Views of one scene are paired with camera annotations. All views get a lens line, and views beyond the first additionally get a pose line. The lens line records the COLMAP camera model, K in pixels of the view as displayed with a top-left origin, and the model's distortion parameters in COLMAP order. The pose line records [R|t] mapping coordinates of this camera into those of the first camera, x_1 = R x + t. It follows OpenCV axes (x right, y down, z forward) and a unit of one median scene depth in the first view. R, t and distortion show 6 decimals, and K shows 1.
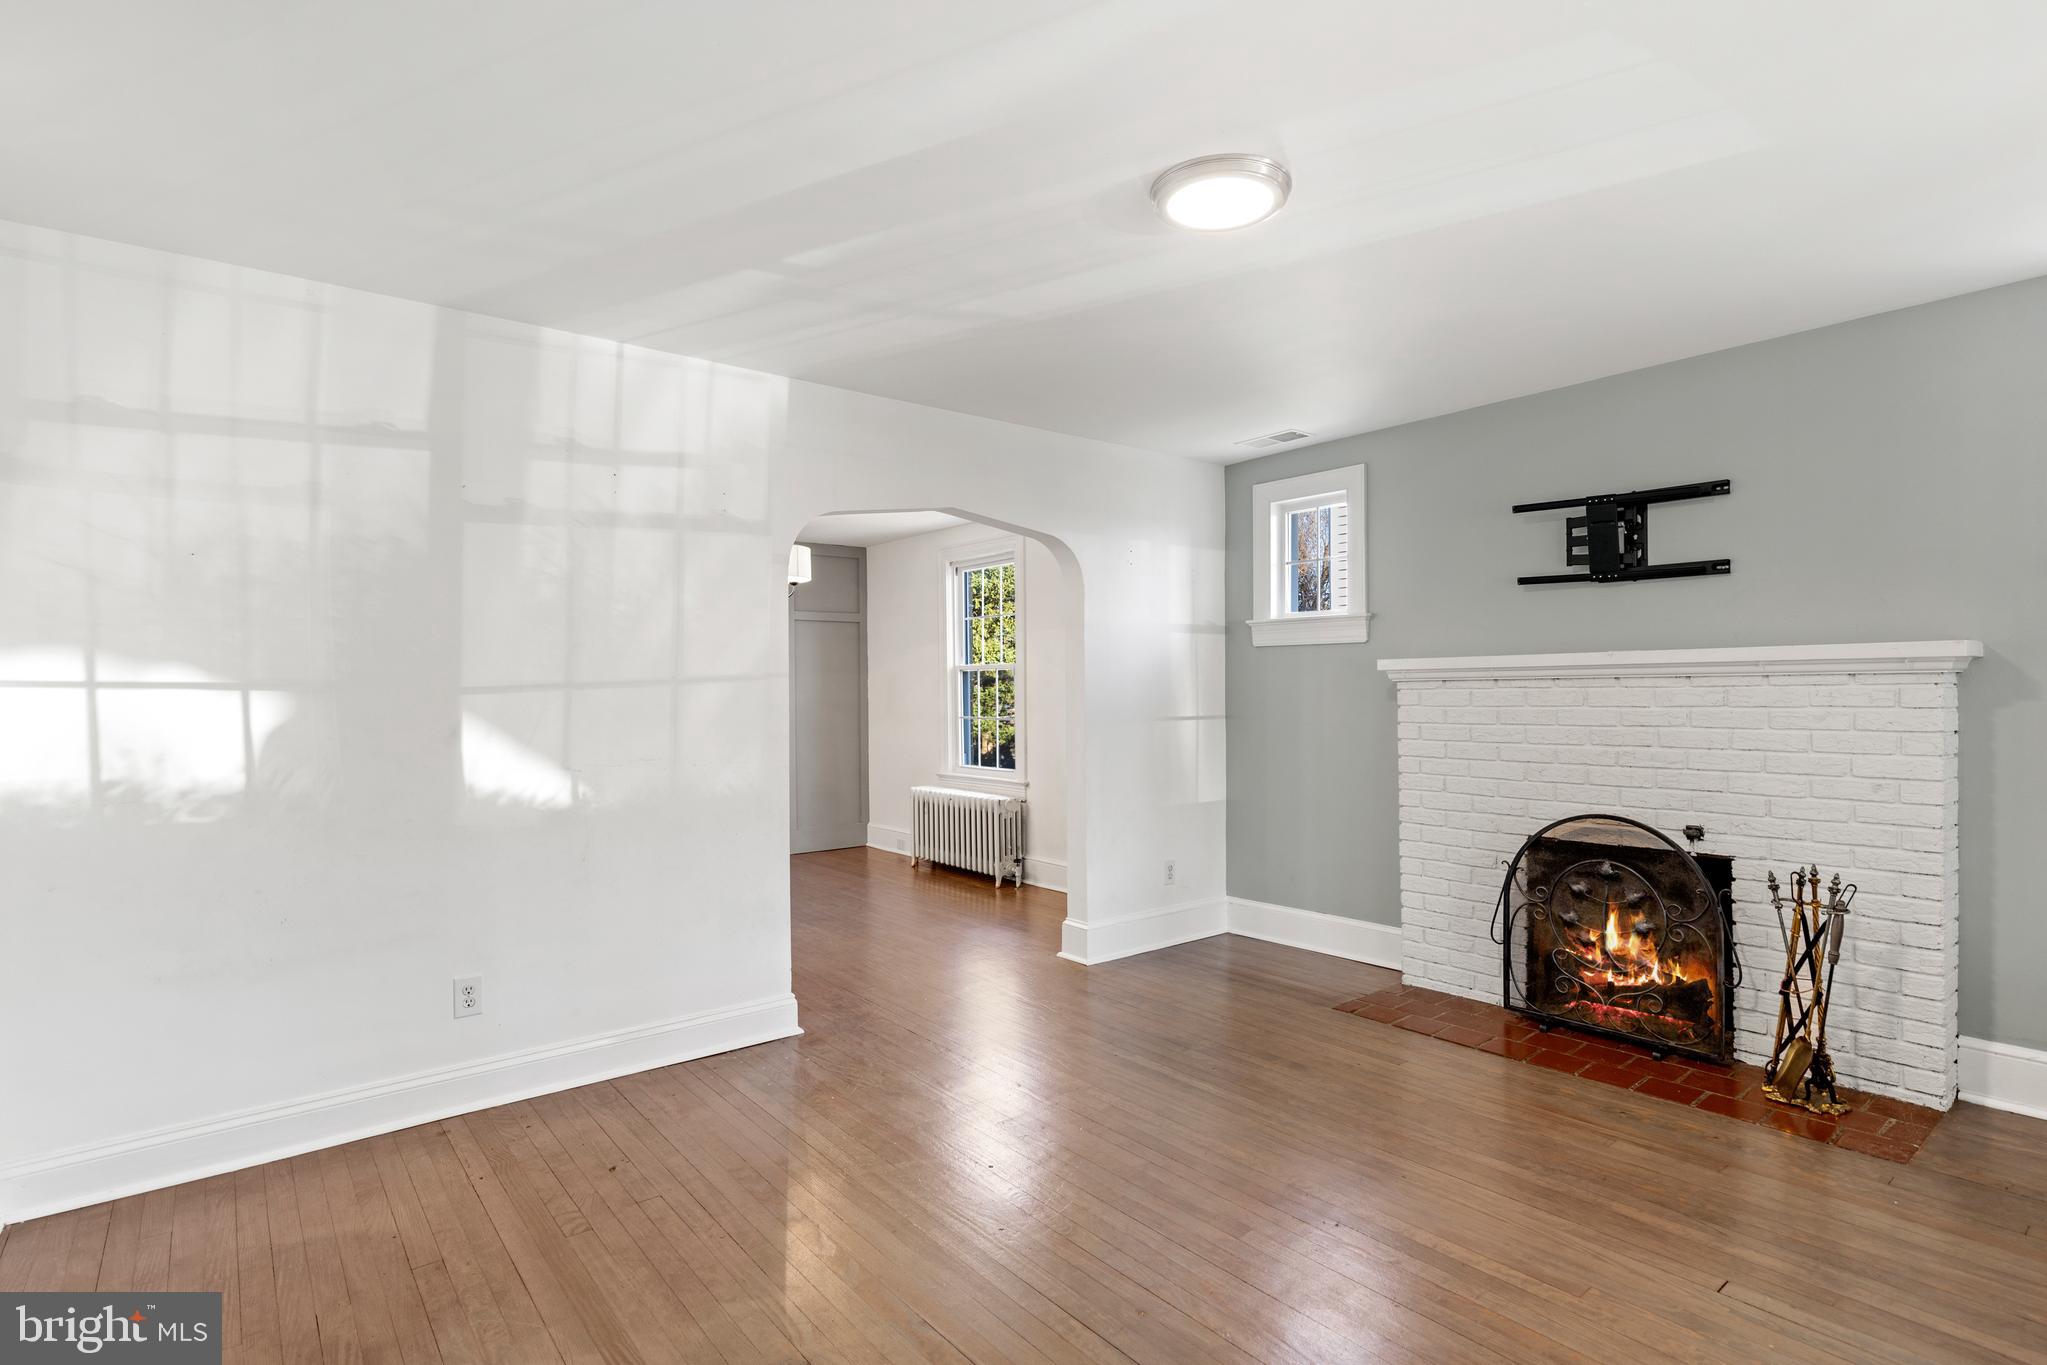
lens RADIAL K [[1008.0, 0, 1023.5], [0, 1008.0, 682.5], [0, 0, 1]] dist [0.001466, 0.000253]
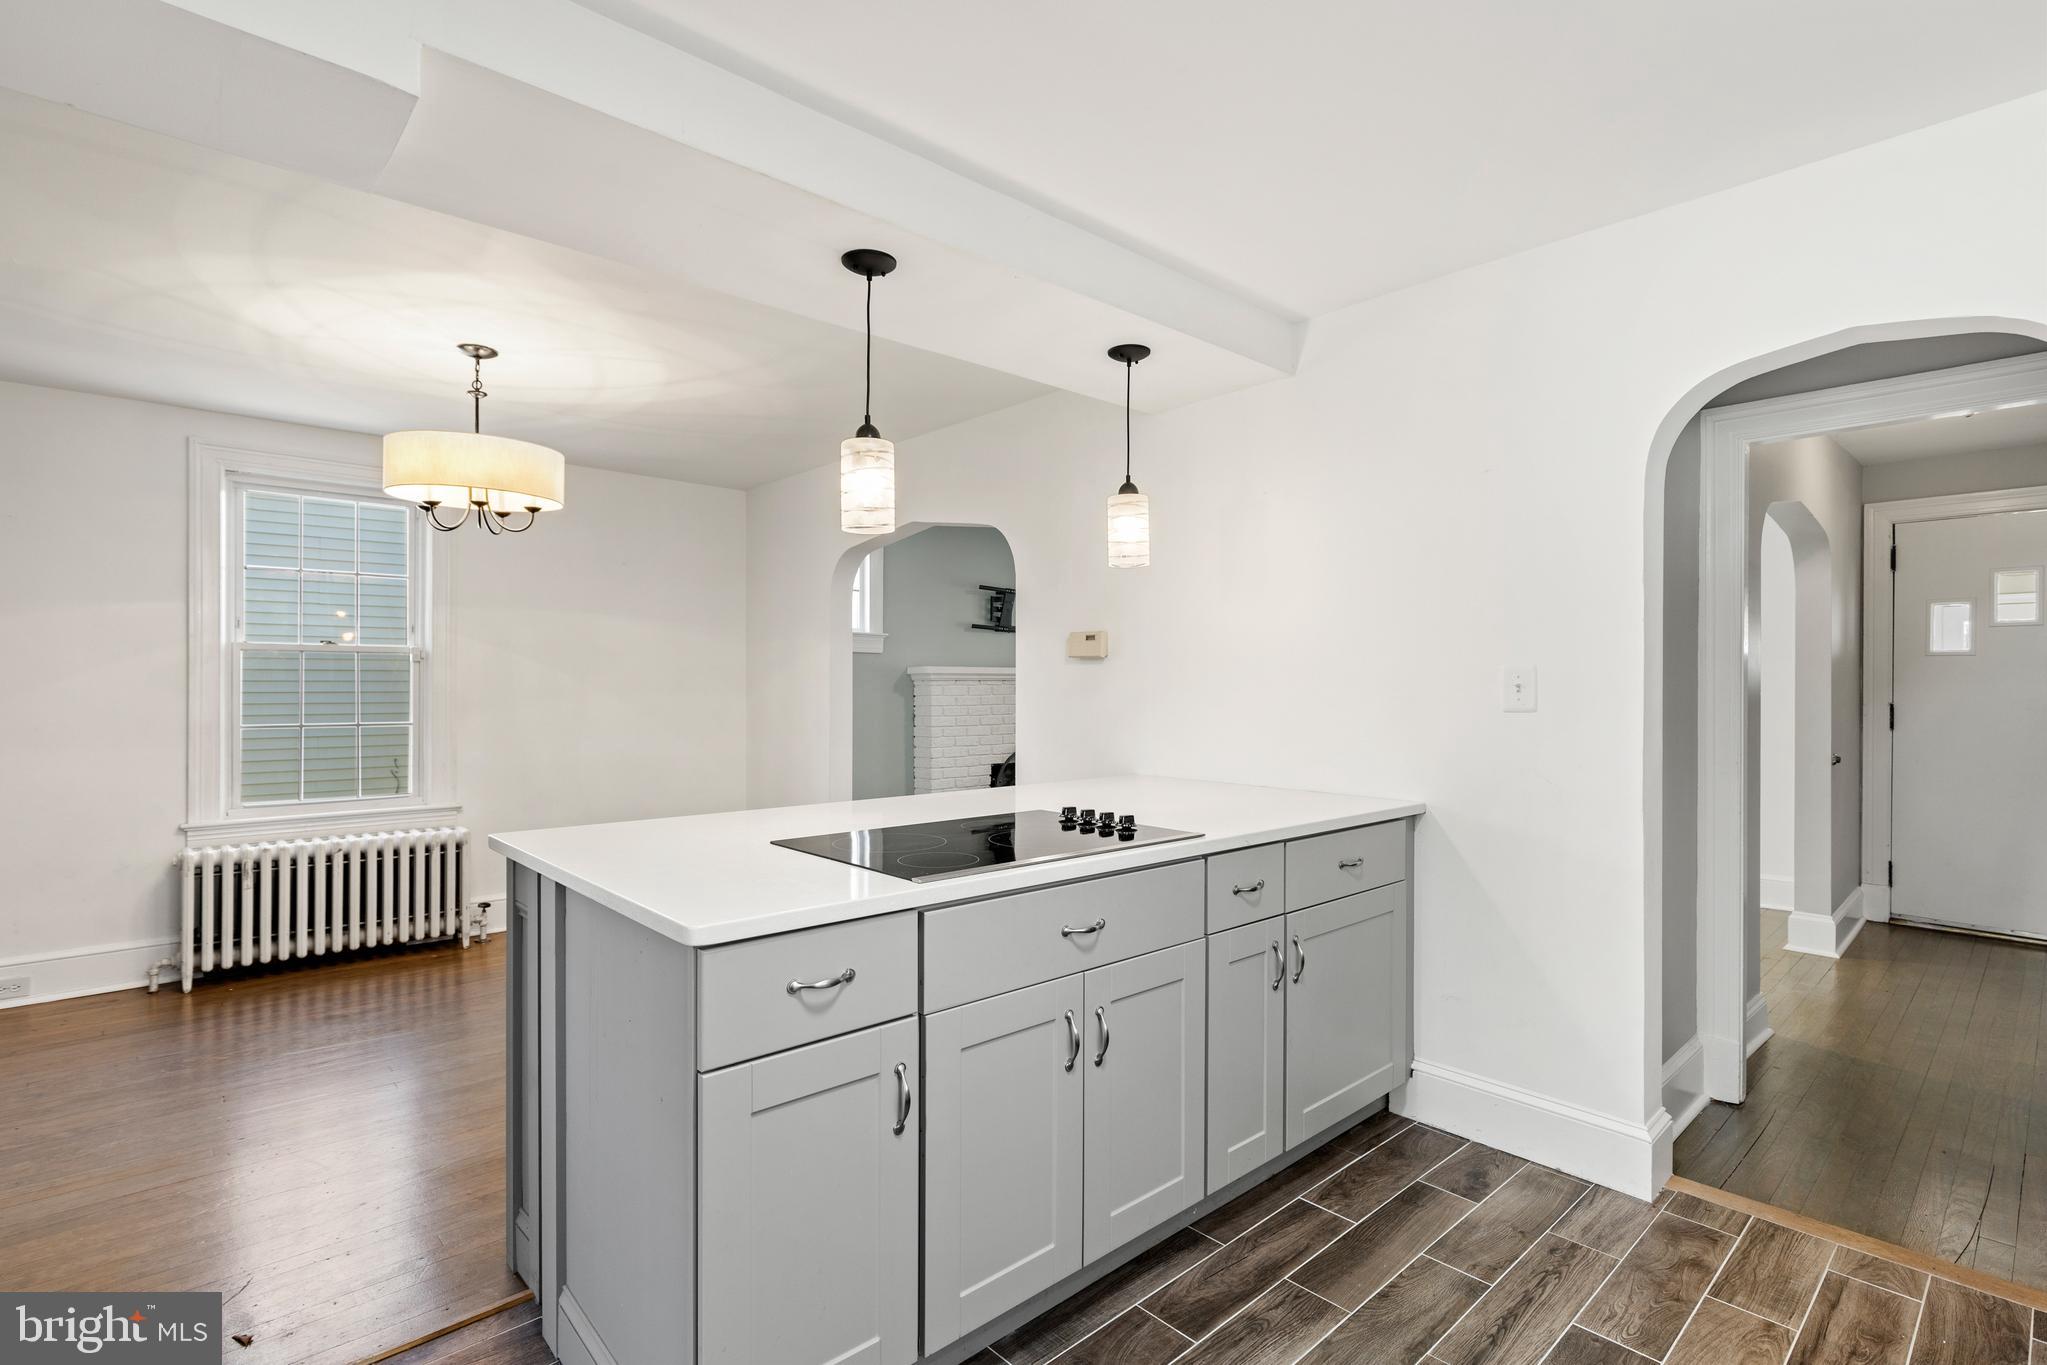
lens RADIAL K [[973.5, 0, 1034.6], [0, 973.5, 677.2], [0, 0, 1]] dist [0.000308, 0.000235]
pose [[-0.079374, 0.018440, 0.996674, -1.314752], [-0.005870, 0.999803, -0.018966, 0.024708], [-0.996828, -0.007355, -0.079250, 1.074409]]
